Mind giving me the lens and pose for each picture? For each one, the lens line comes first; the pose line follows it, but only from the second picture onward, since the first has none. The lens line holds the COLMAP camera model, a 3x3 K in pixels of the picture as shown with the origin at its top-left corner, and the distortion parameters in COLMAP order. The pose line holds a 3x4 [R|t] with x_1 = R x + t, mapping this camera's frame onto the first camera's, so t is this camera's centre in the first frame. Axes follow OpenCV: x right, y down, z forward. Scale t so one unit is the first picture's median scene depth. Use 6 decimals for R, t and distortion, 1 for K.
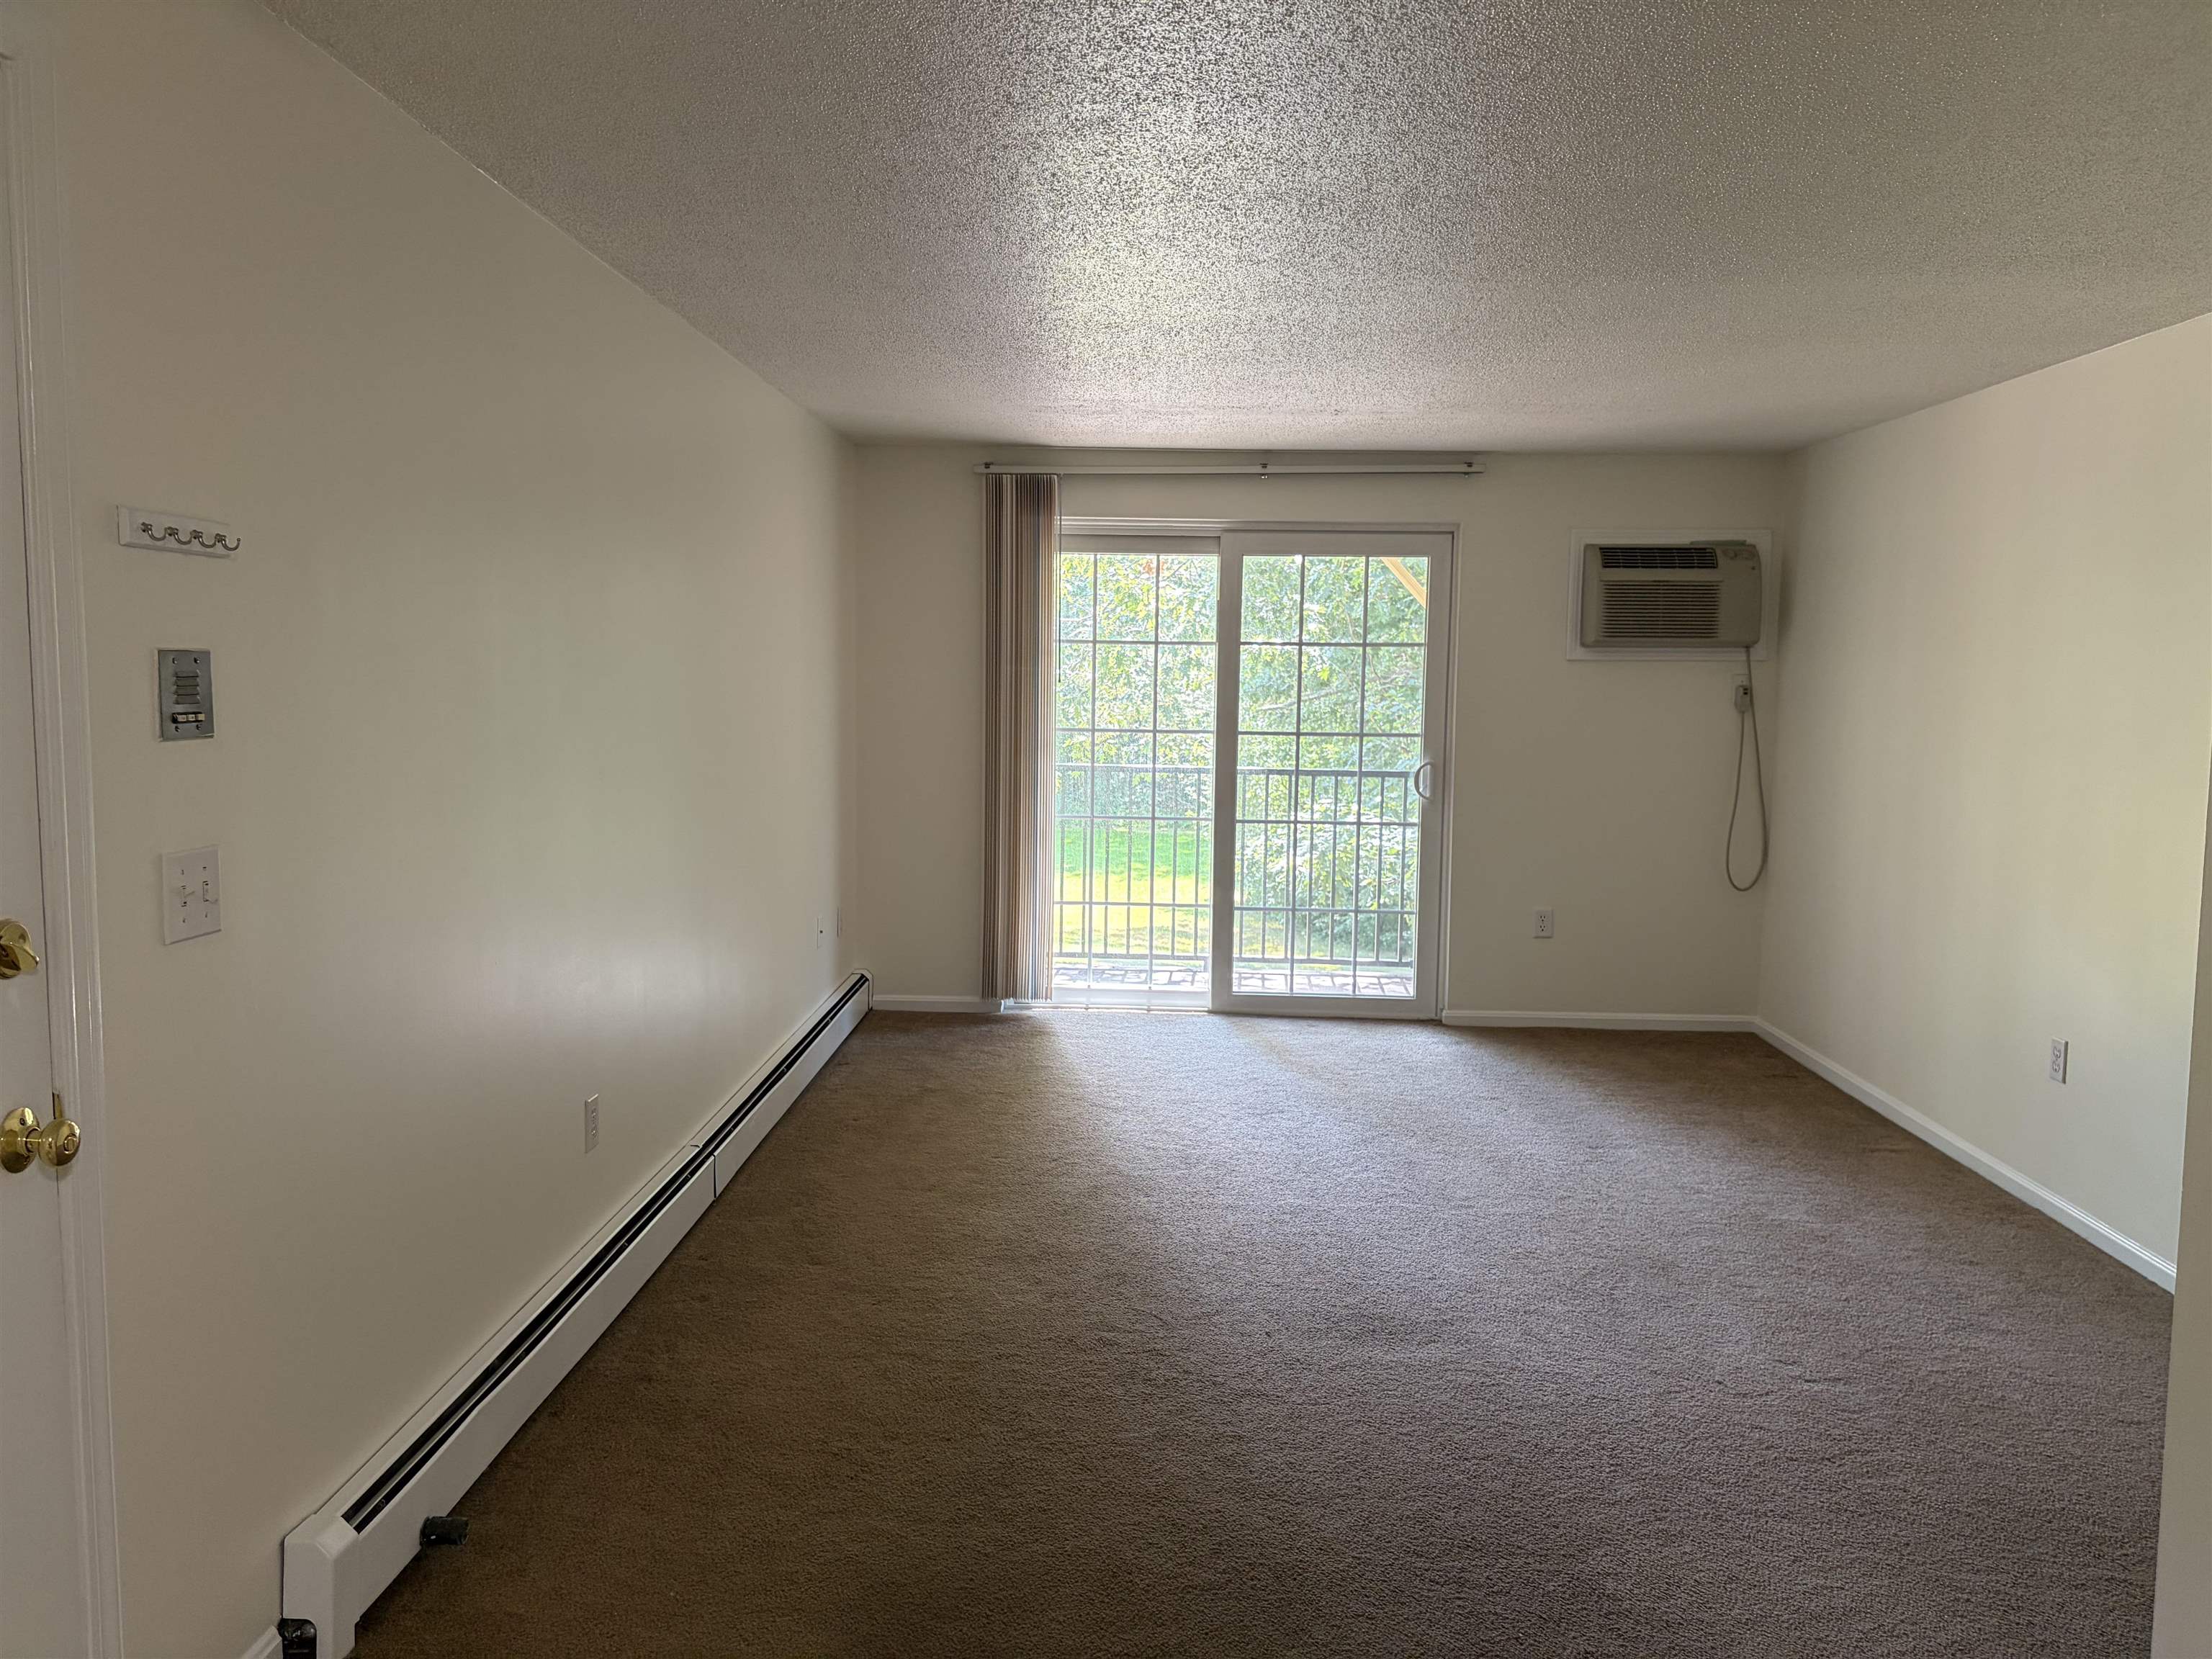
lens RADIAL K [[1667.0, 0, 1108.5], [0, 1667.0, 838.6], [0, 0, 1]] dist [-0.006636, -0.004890]
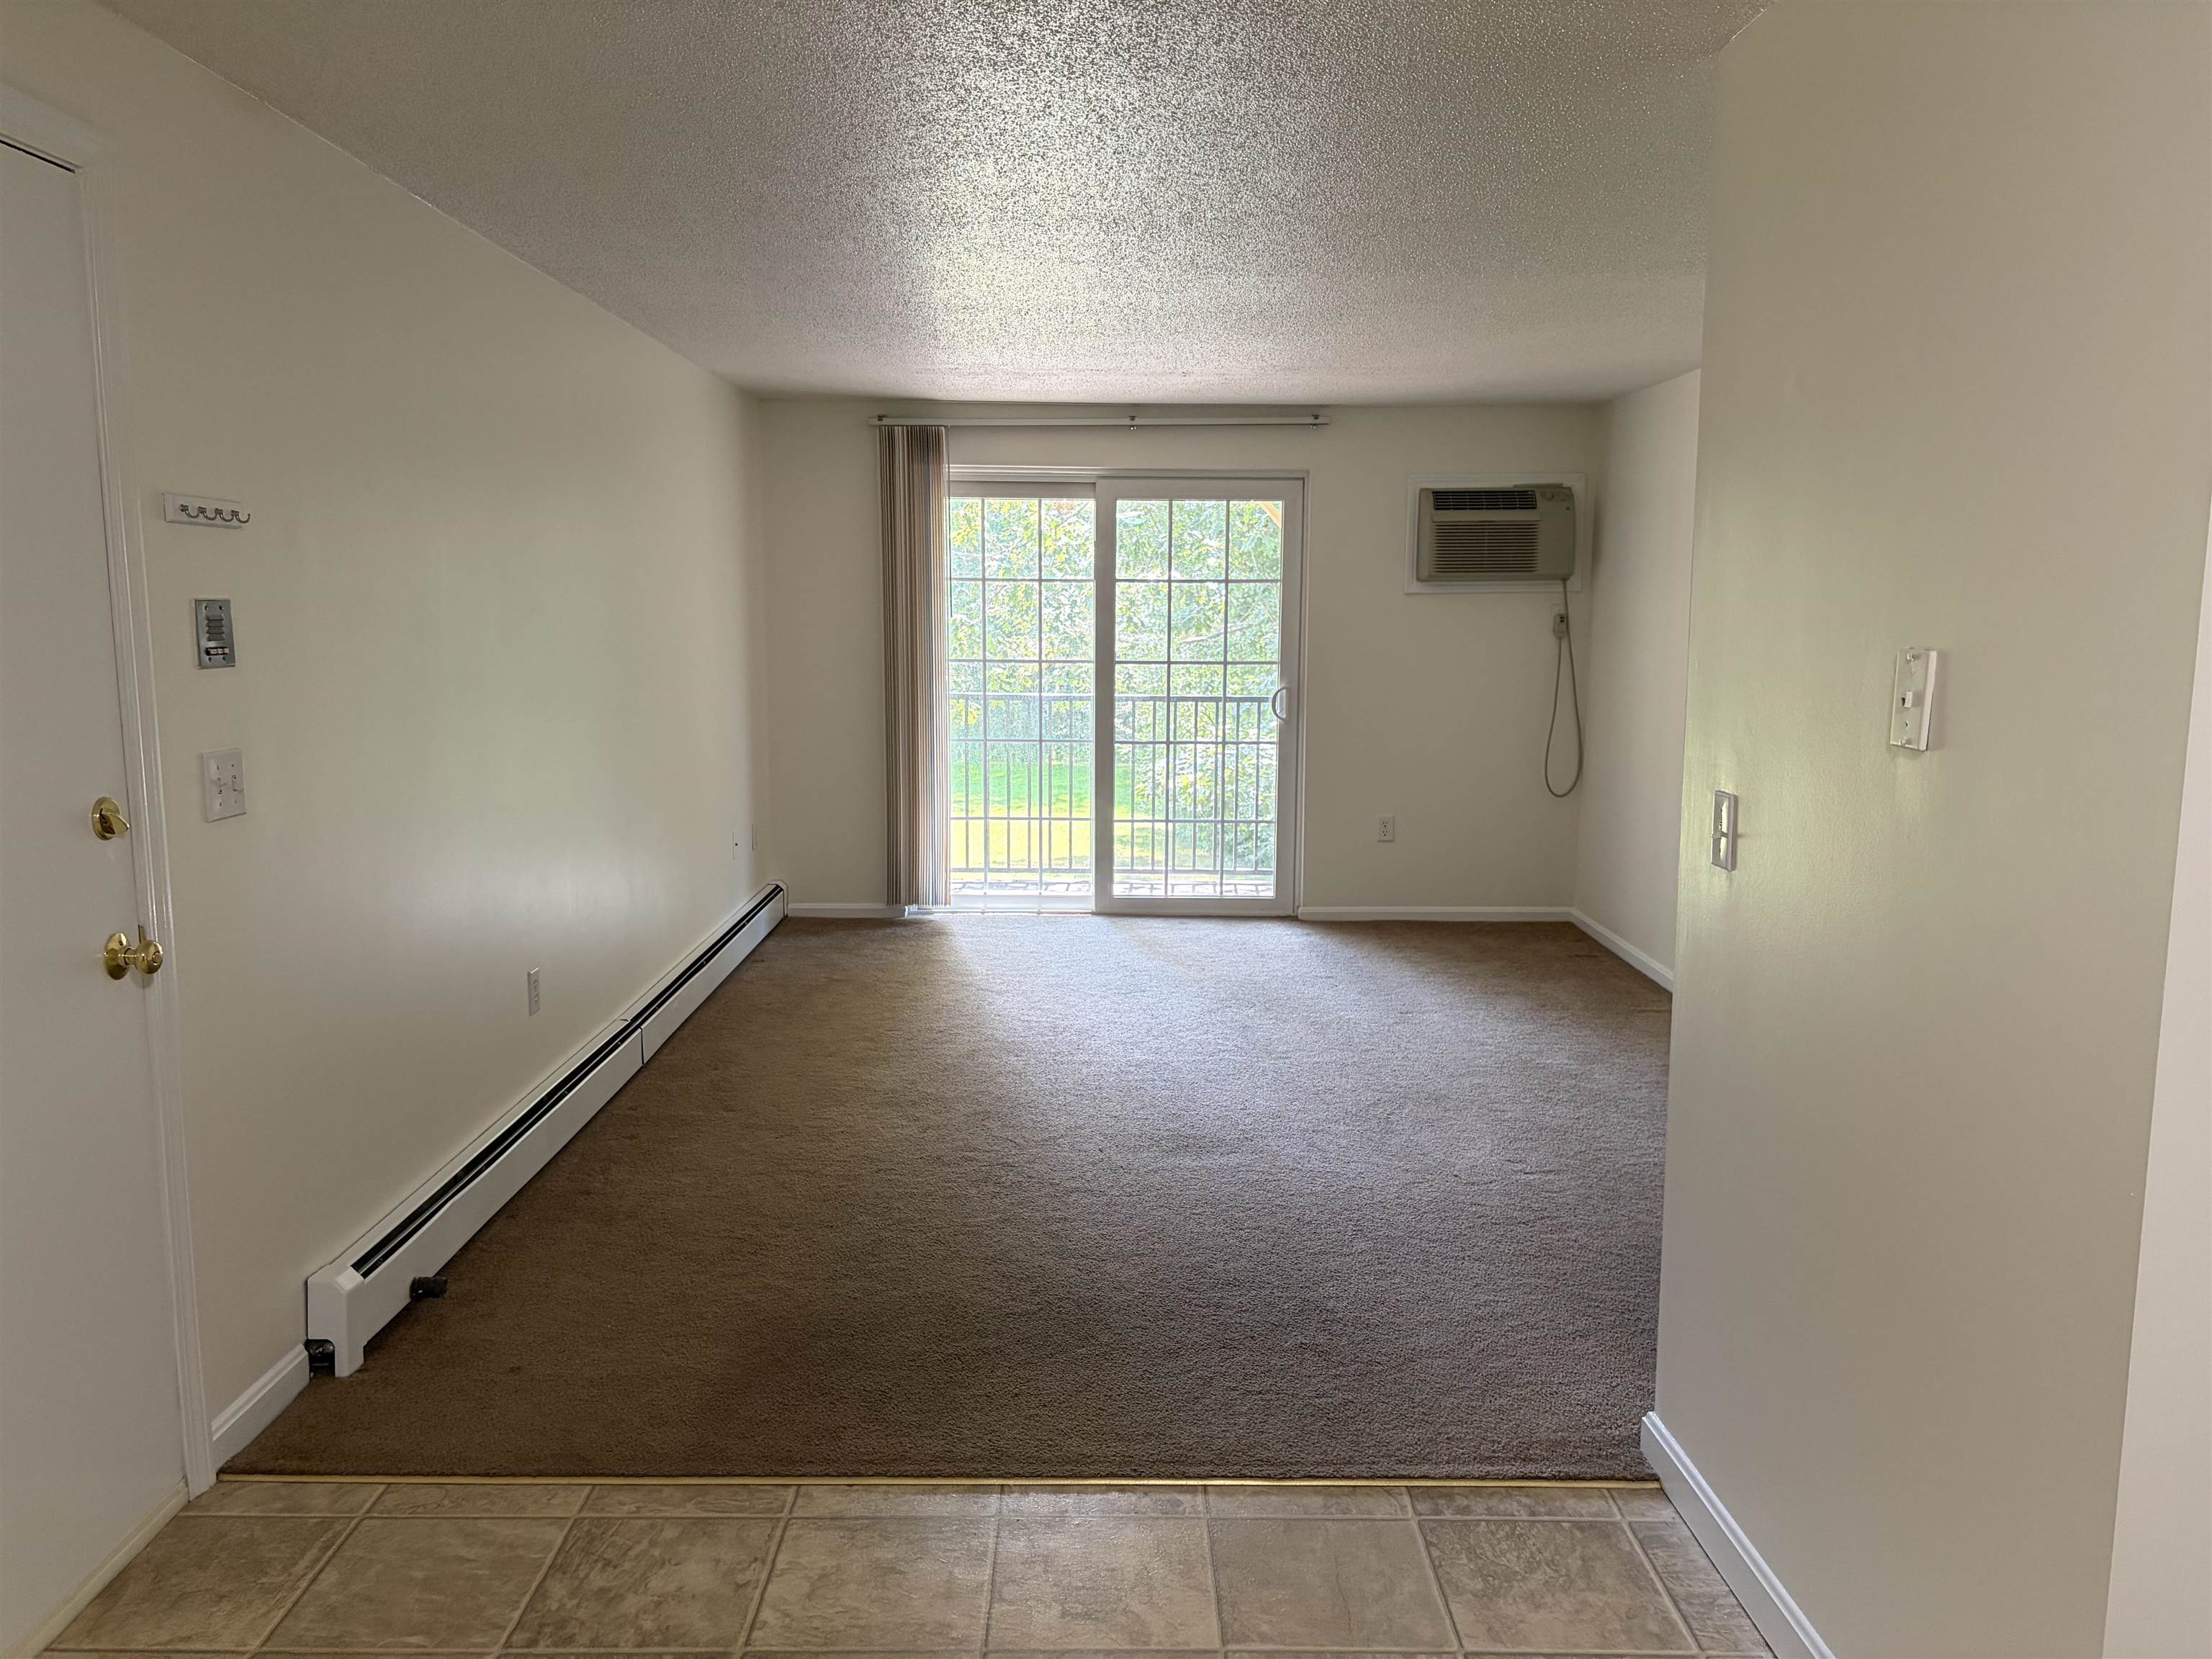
lens RADIAL K [[1671.5, 0, 1131.0], [0, 1671.5, 855.9], [0, 0, 1]] dist [0.038981, -0.074124]
pose [[0.998712, -0.015788, 0.048215, 0.049198], [0.013385, 0.998672, 0.049757, 0.015422], [-0.048936, -0.049047, 0.997597, -0.175032]]
